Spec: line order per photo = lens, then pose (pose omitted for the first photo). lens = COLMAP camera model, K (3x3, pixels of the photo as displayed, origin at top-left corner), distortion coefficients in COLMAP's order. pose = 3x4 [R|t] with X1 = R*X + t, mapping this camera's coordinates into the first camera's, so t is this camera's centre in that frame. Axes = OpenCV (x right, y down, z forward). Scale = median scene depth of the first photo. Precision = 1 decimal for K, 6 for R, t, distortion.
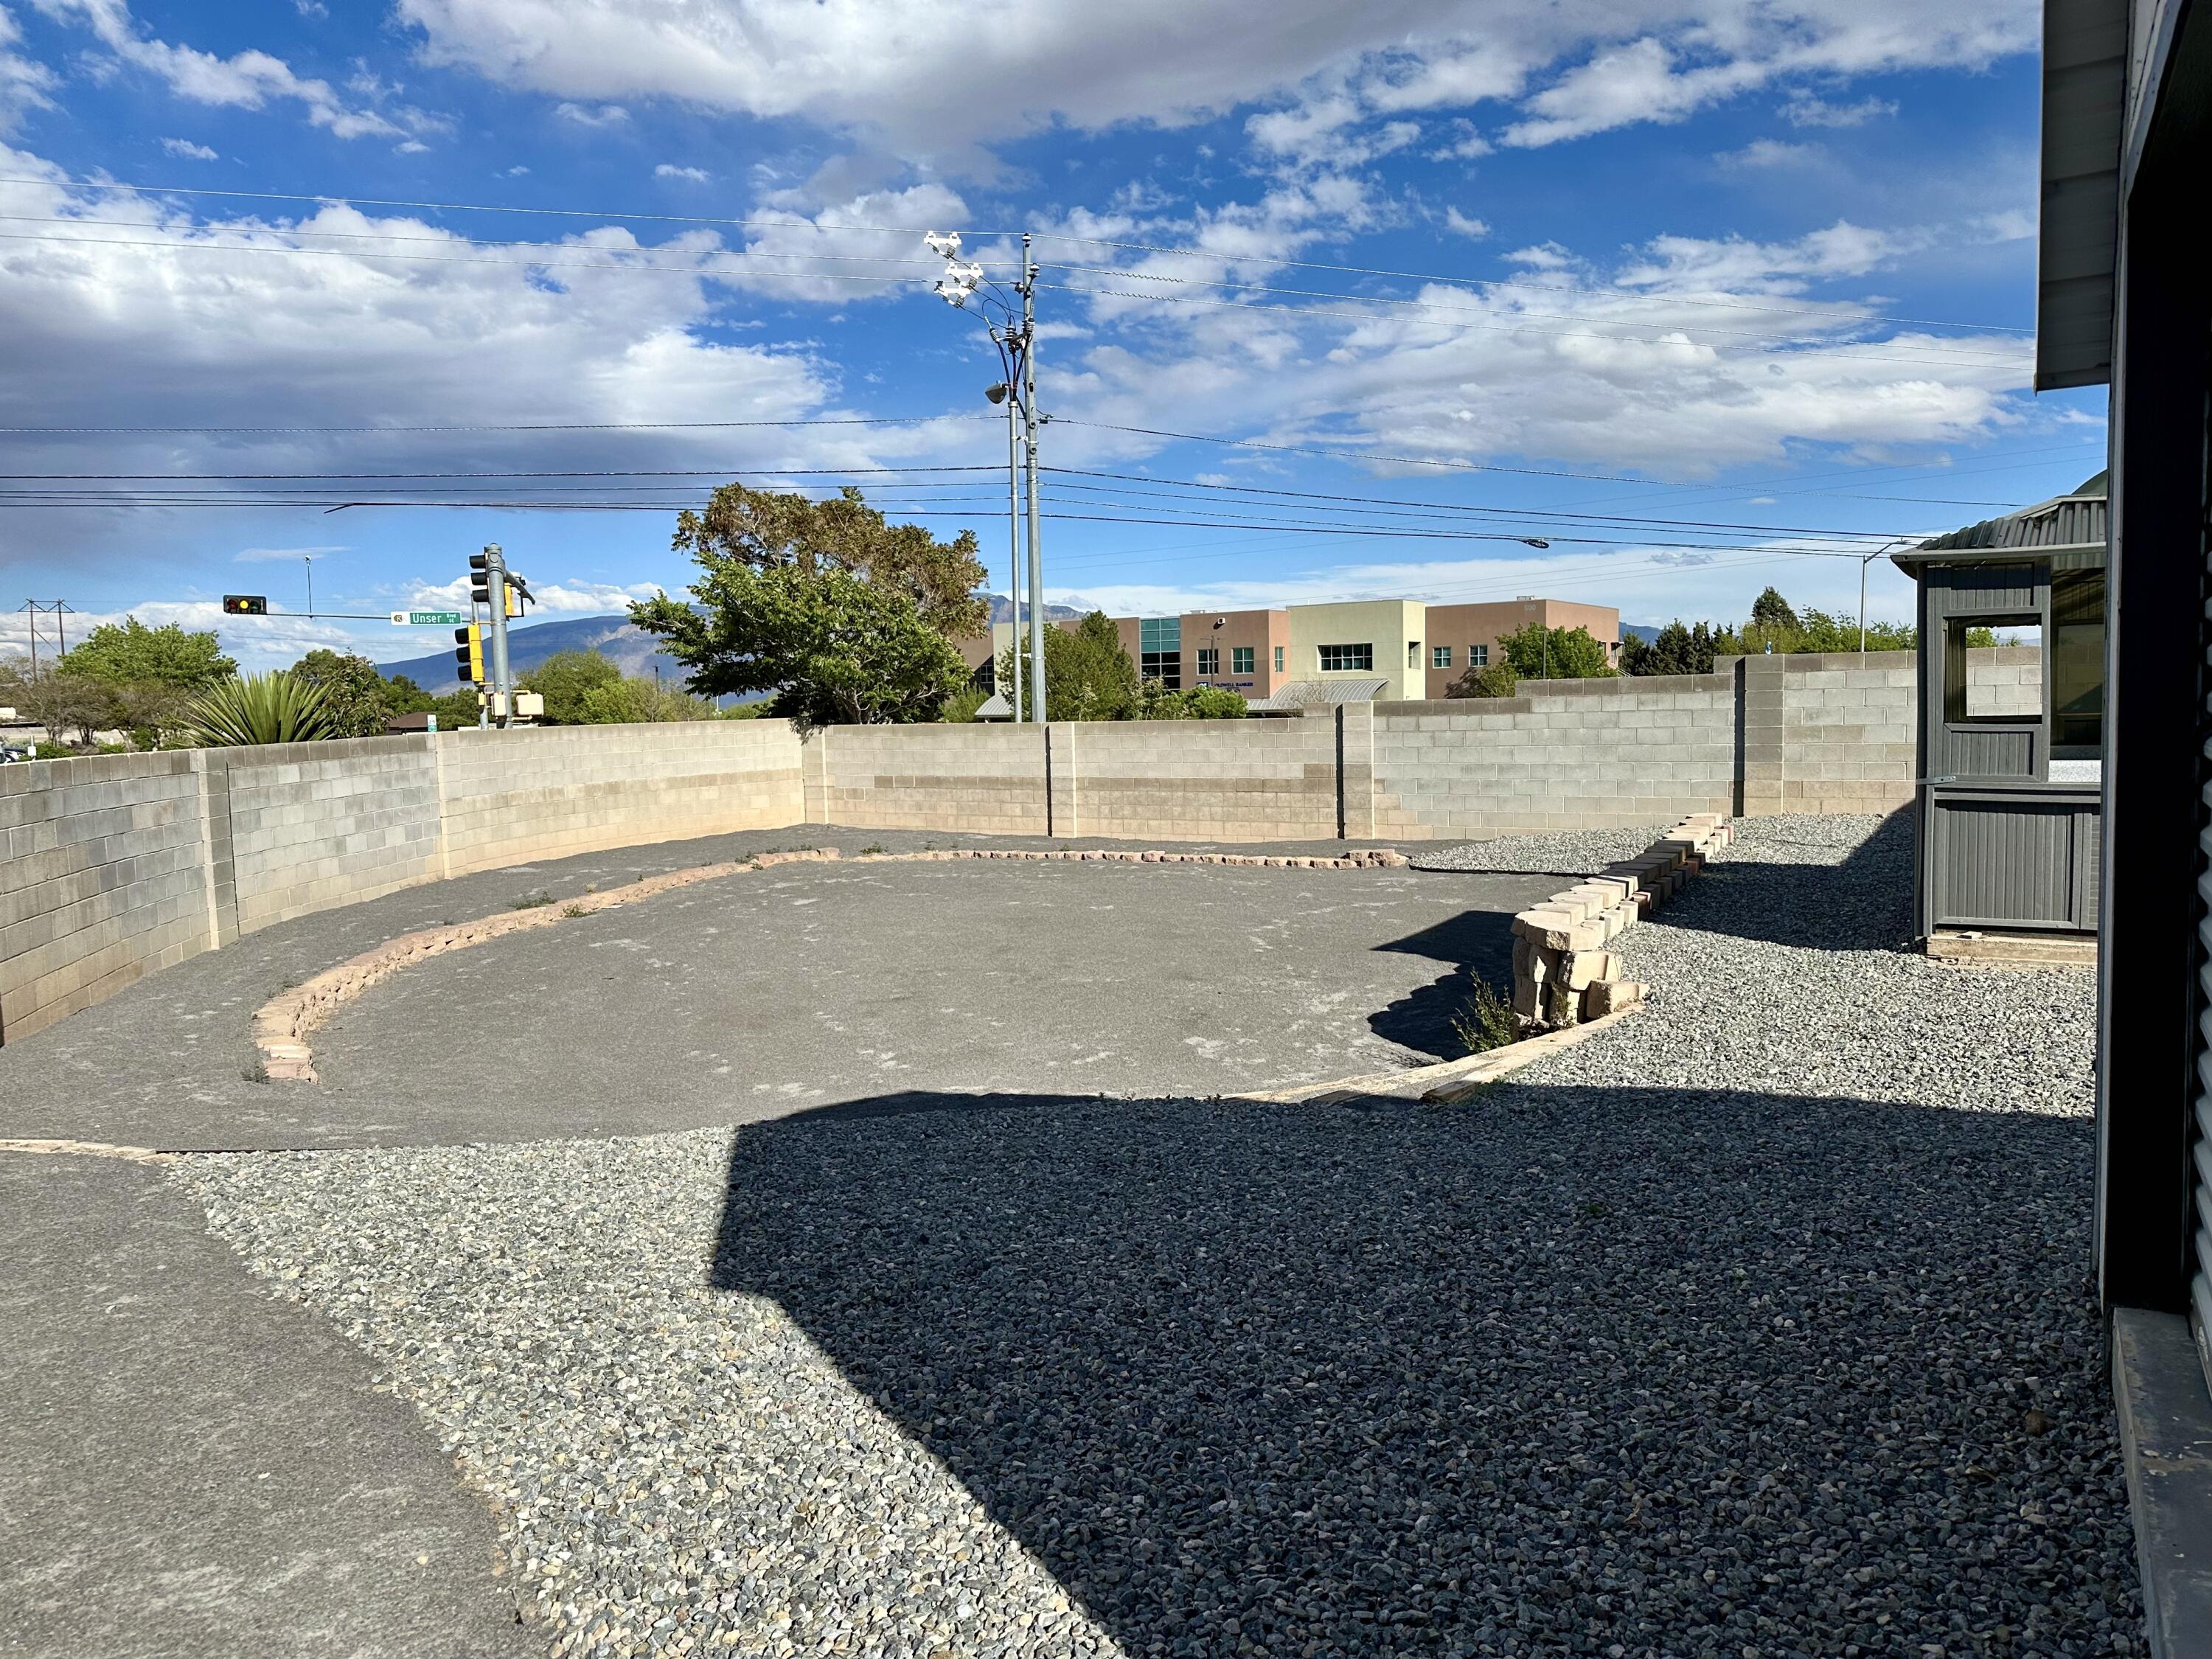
lens RADIAL K [[1560.1, 0, 1112.4], [0, 1560.1, 848.4], [0, 0, 1]] dist [0.056484, -0.010696]
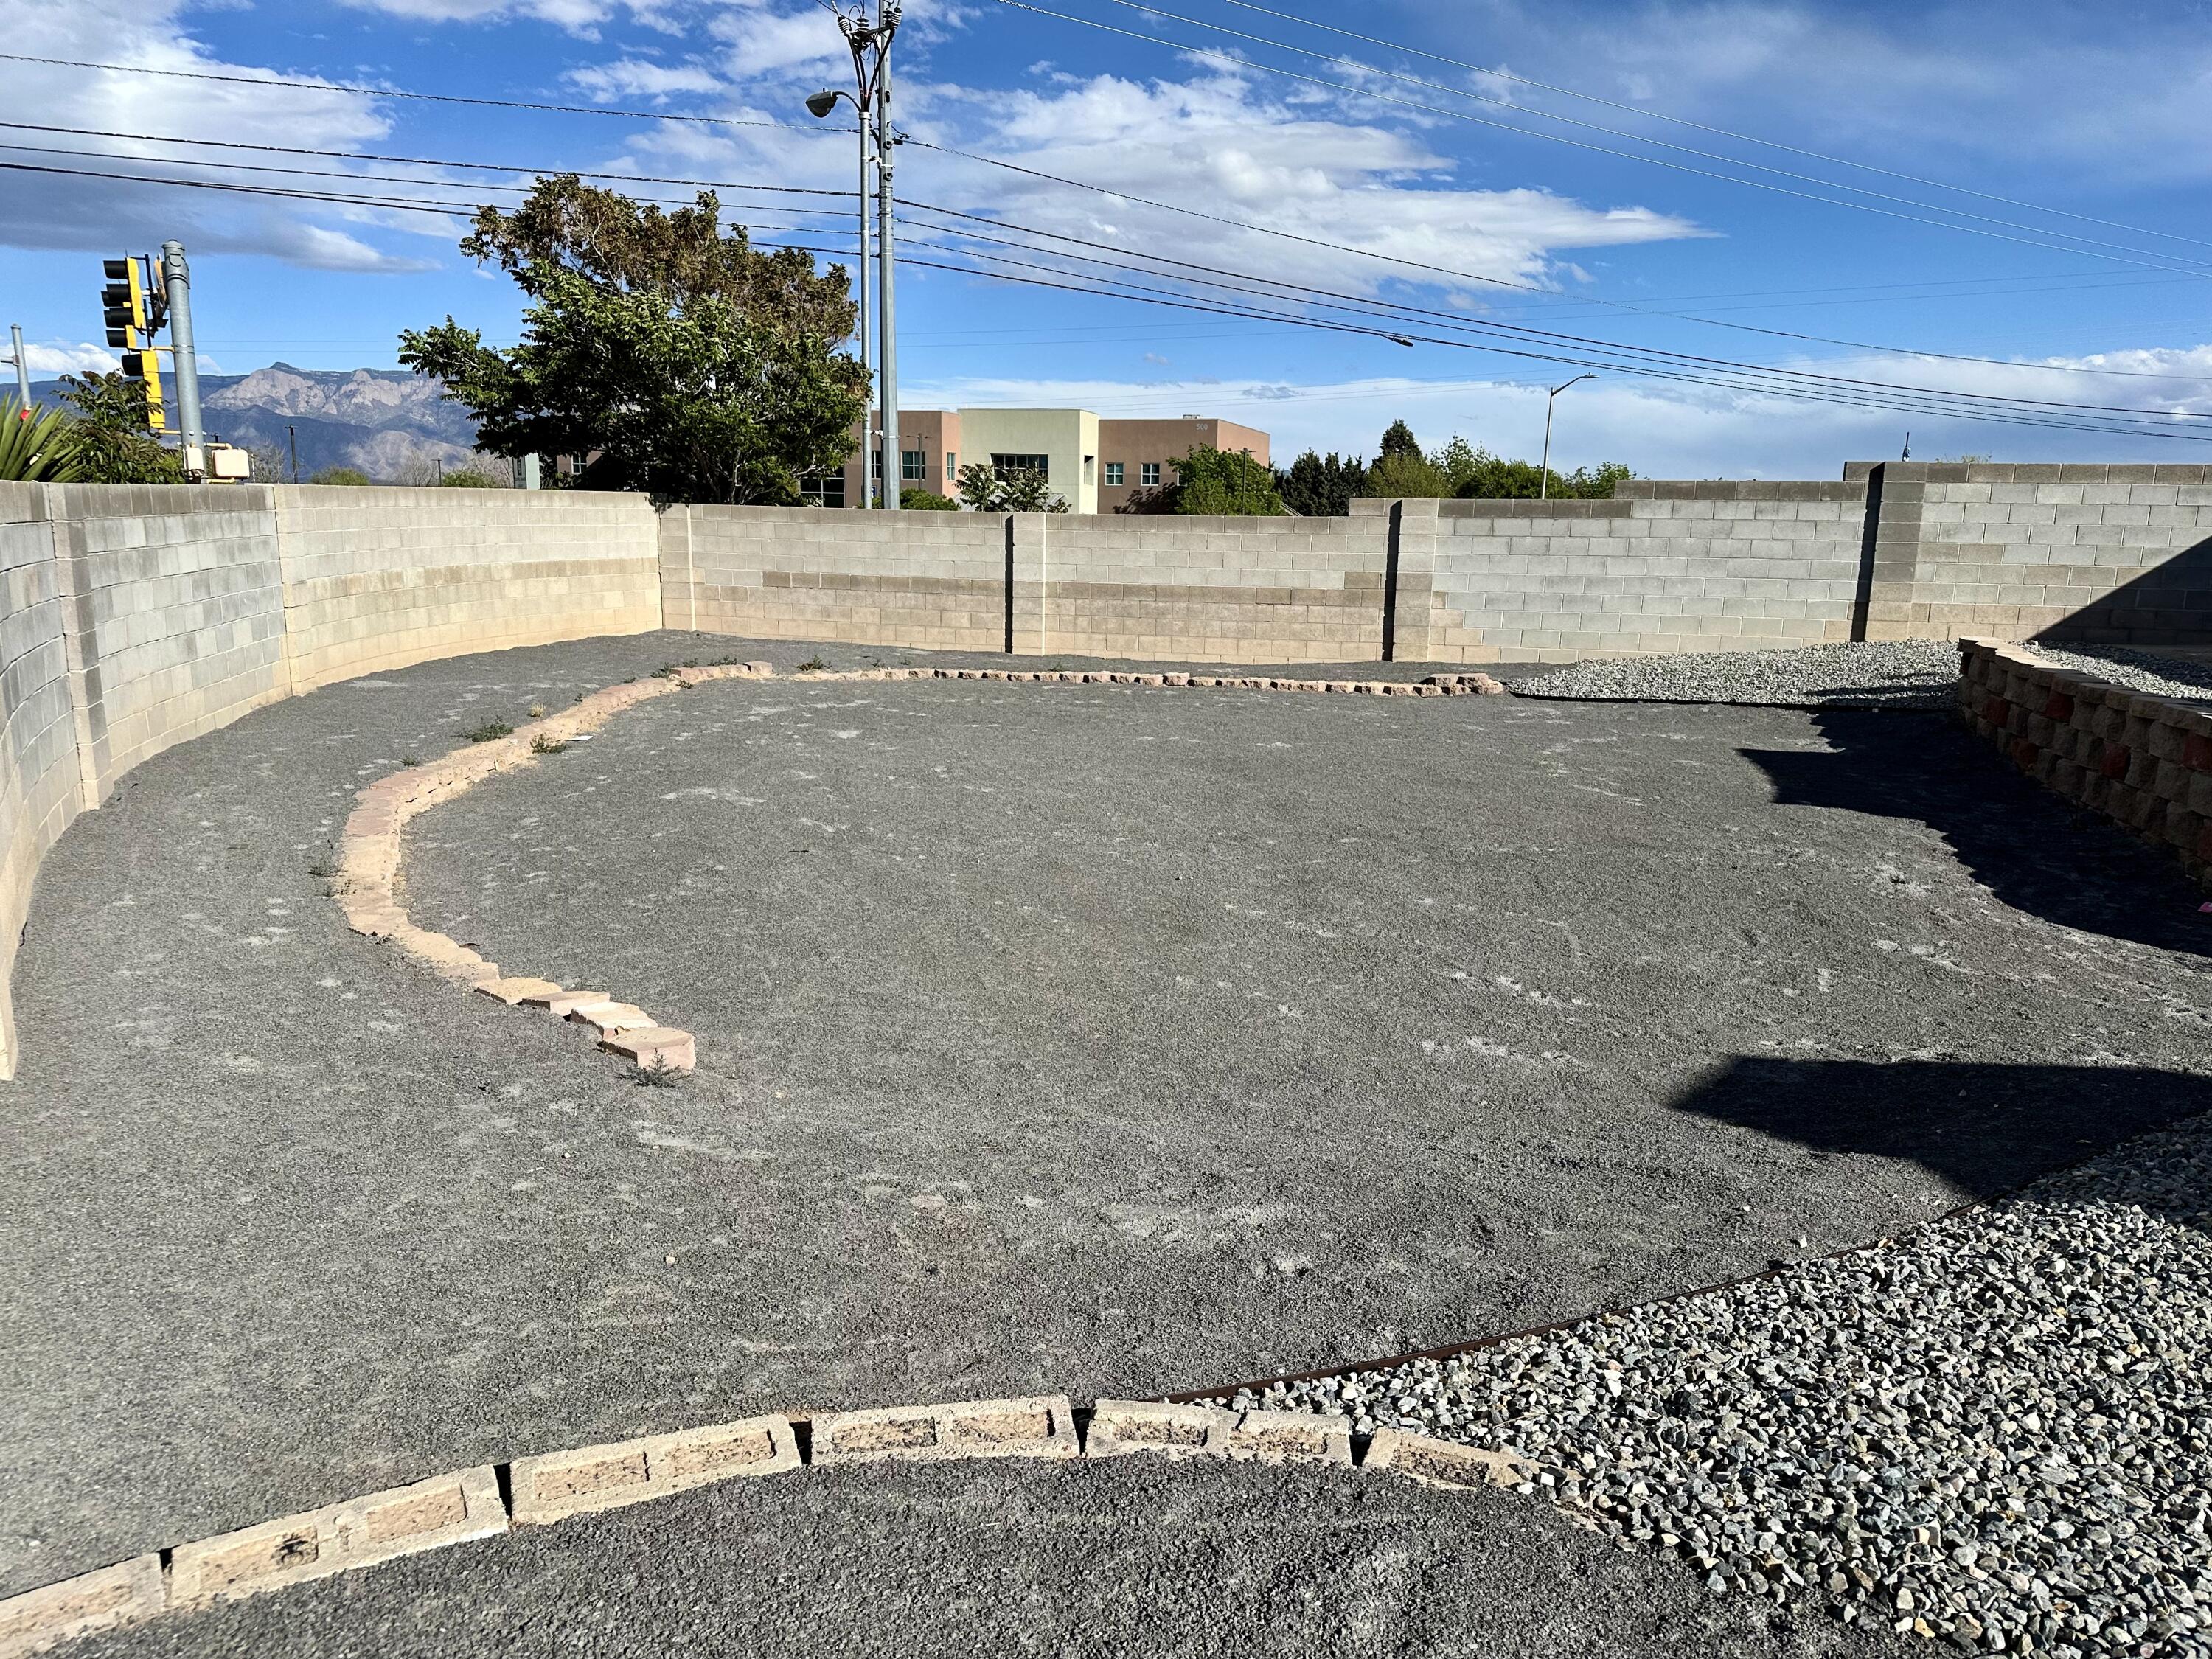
lens RADIAL K [[1596.8, 0, 1137.6], [0, 1596.8, 811.7], [0, 0, 1]] dist [0.075201, -0.049226]
pose [[0.970741, -0.005614, 0.240062, -0.160973], [-0.015819, 0.996060, 0.087260, 0.001113], [-0.239606, -0.088505, 0.966828, 0.139988]]
